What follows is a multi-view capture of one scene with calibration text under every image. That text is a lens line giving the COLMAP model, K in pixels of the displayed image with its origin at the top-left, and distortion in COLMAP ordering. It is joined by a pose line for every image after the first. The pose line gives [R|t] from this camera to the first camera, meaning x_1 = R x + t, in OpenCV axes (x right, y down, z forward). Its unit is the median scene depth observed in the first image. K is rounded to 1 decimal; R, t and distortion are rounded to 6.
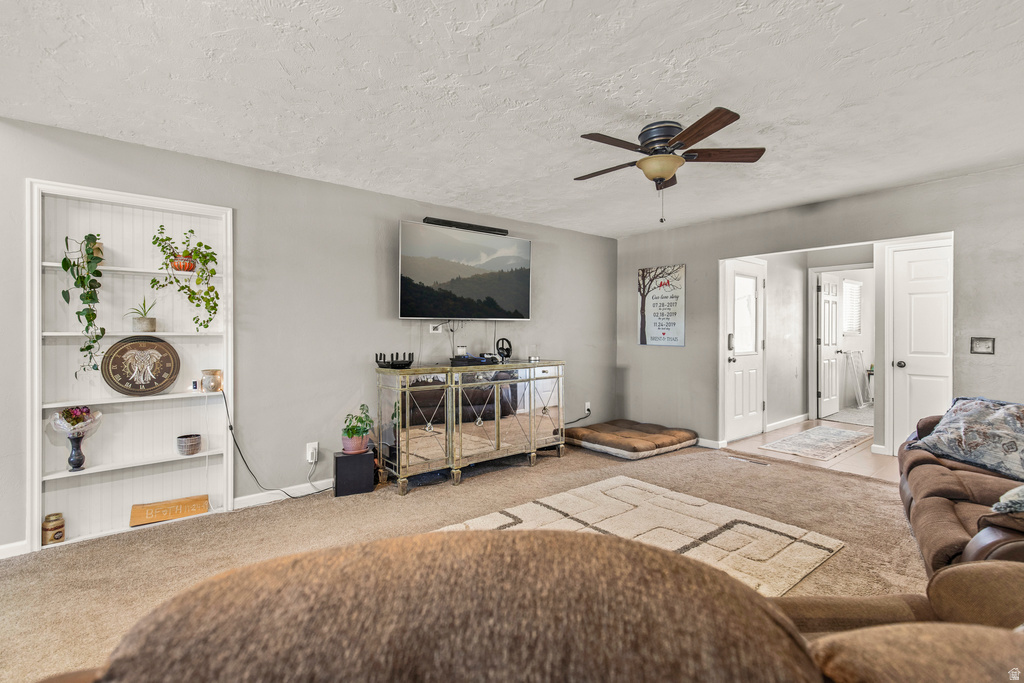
lens RADIAL K [[468.2, 0, 517.5], [0, 468.2, 331.9], [0, 0, 1]] dist [-0.000543, 0.000110]
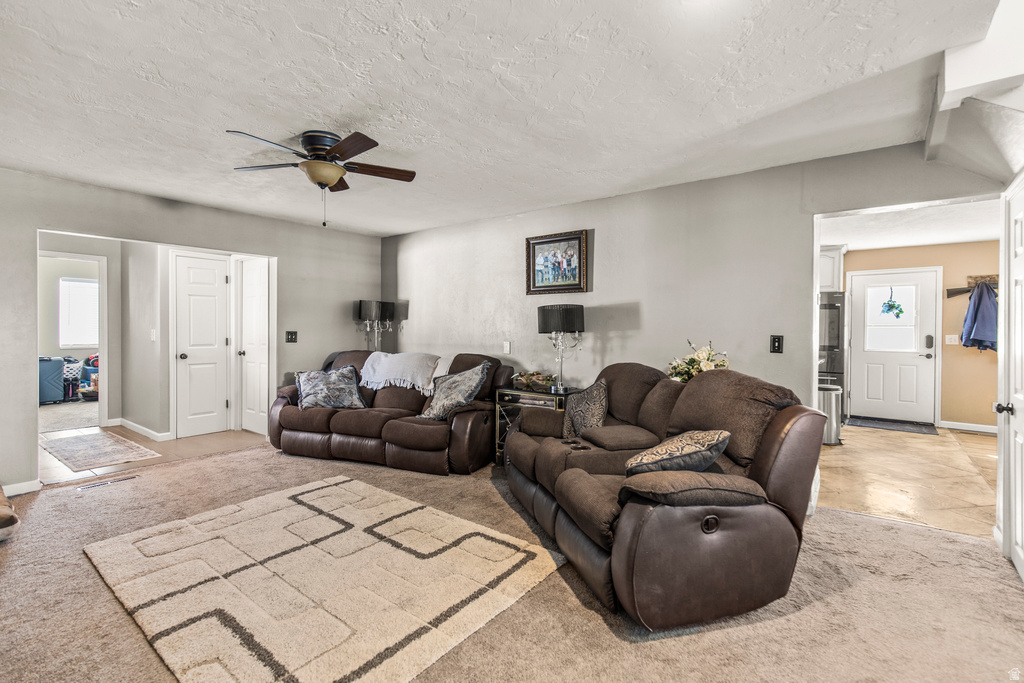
lens RADIAL K [[468.2, 0, 517.5], [0, 468.2, 331.9], [0, 0, 1]] dist [-0.000543, 0.000110]
pose [[-0.229860, -0.011697, 0.973153, -0.682984], [0.000250, 0.999927, 0.012078, -0.005037], [-0.973224, 0.003019, -0.229840, 0.673673]]
